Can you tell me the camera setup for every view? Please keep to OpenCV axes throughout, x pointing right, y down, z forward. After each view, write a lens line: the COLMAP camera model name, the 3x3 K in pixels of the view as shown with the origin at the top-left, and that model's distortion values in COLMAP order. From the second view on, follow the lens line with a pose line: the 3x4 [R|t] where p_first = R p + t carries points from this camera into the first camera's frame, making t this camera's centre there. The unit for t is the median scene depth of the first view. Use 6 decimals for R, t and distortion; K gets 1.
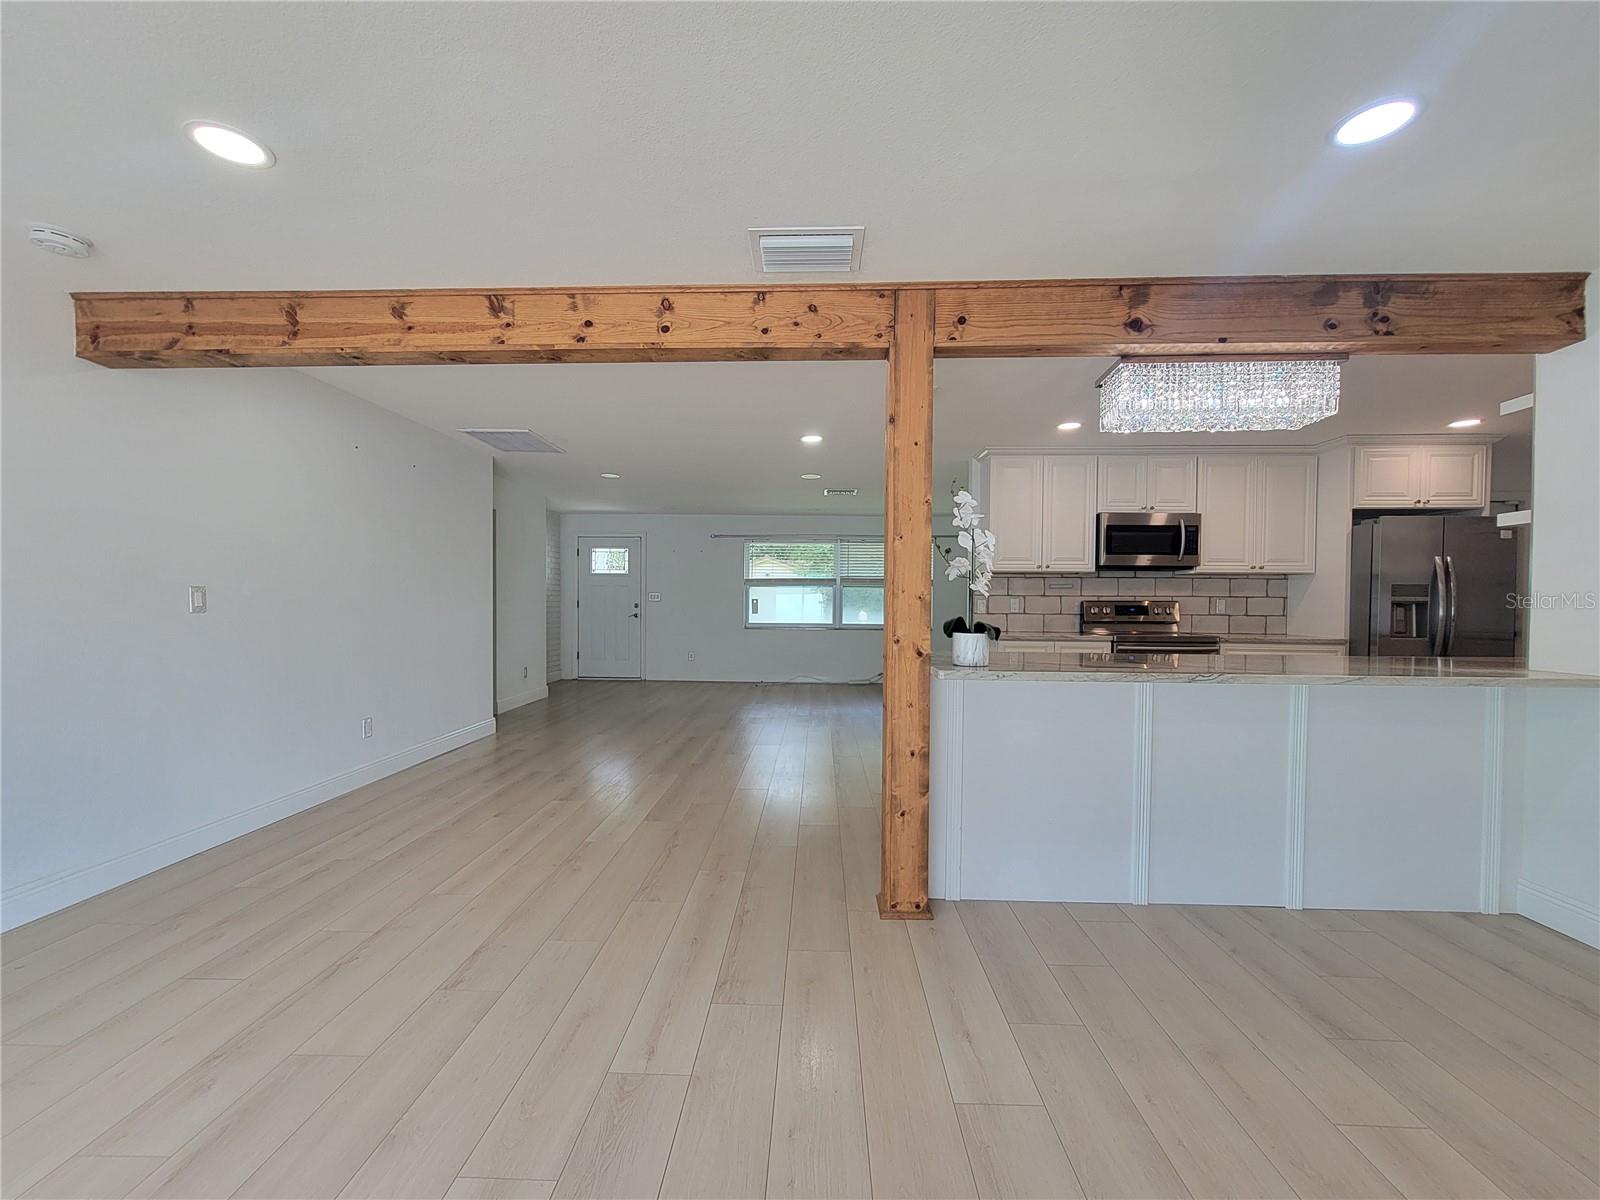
lens RADIAL K [[659.5, 0, 796.2], [0, 659.5, 616.8], [0, 0, 1]] dist [-0.003693, 0.000261]
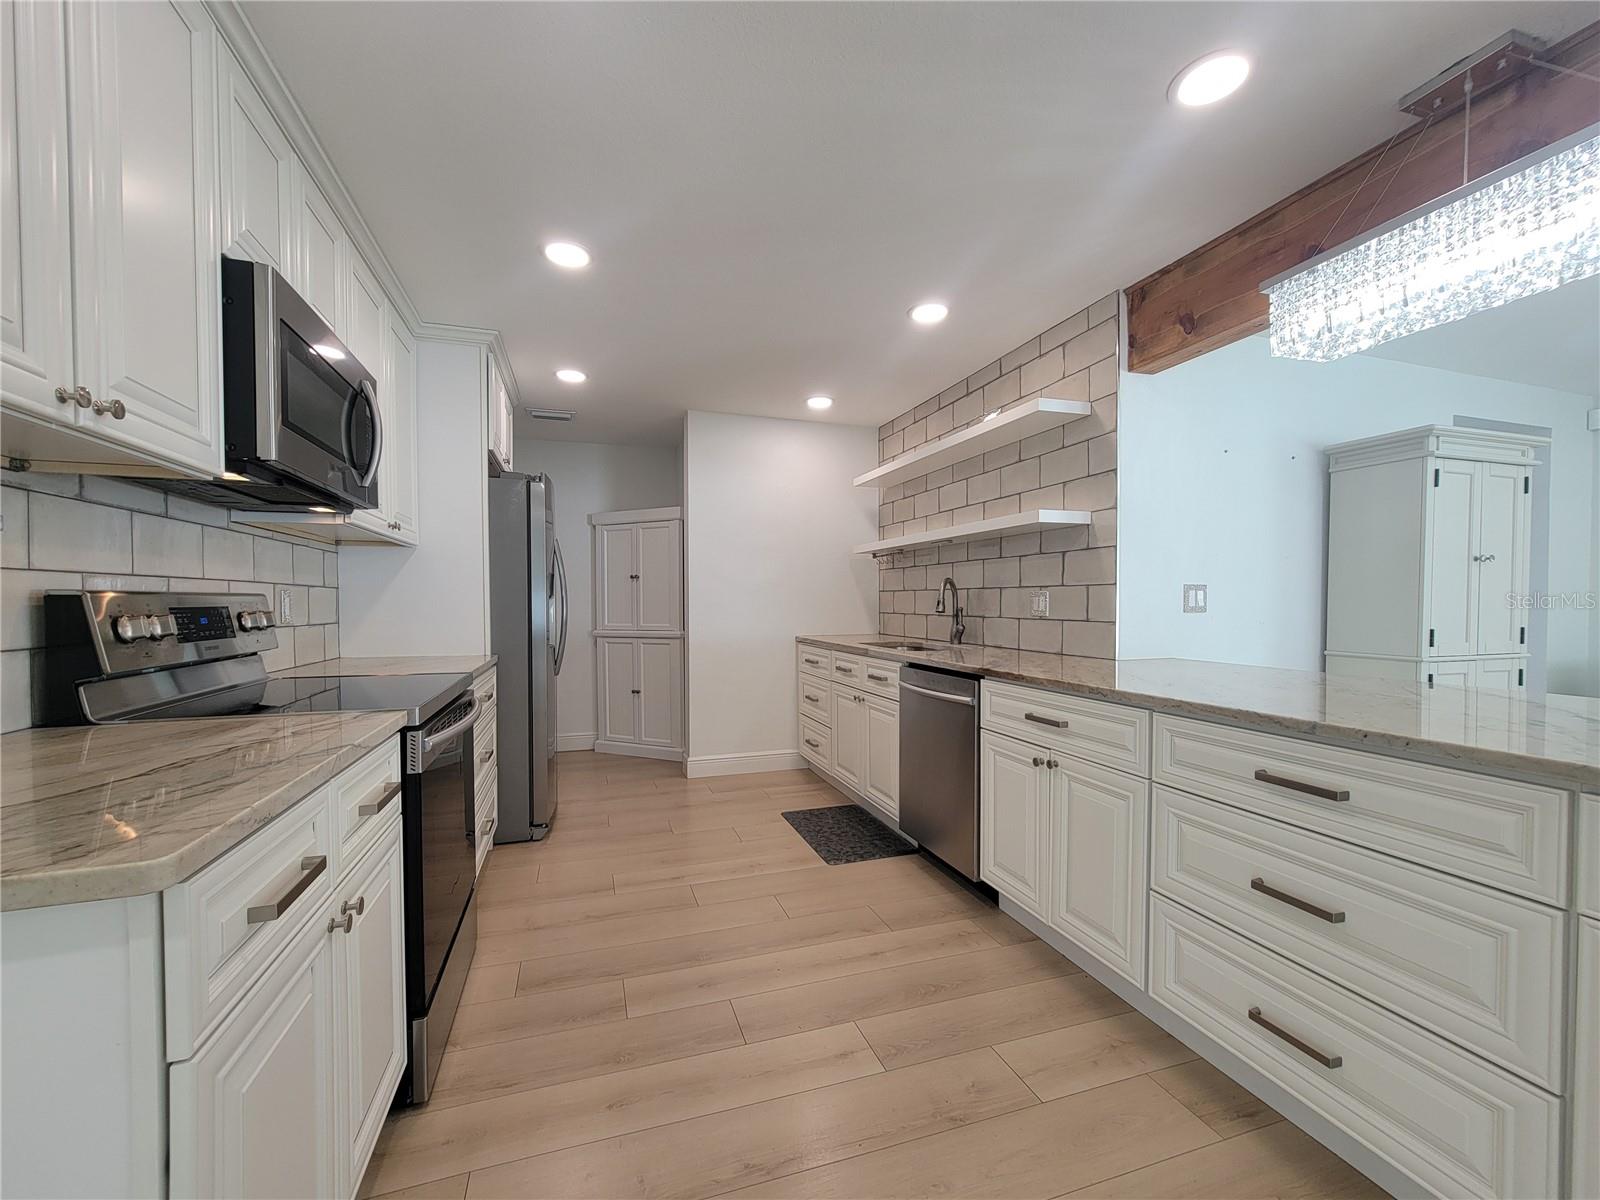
lens RADIAL K [[659.5, 0, 796.2], [0, 659.5, 616.8], [0, 0, 1]] dist [-0.003693, 0.000261]
pose [[-0.346684, -0.027180, 0.937588, 0.271413], [0.018483, 0.999188, 0.035800, -0.039706], [-0.937800, 0.029740, -0.345900, 1.836030]]
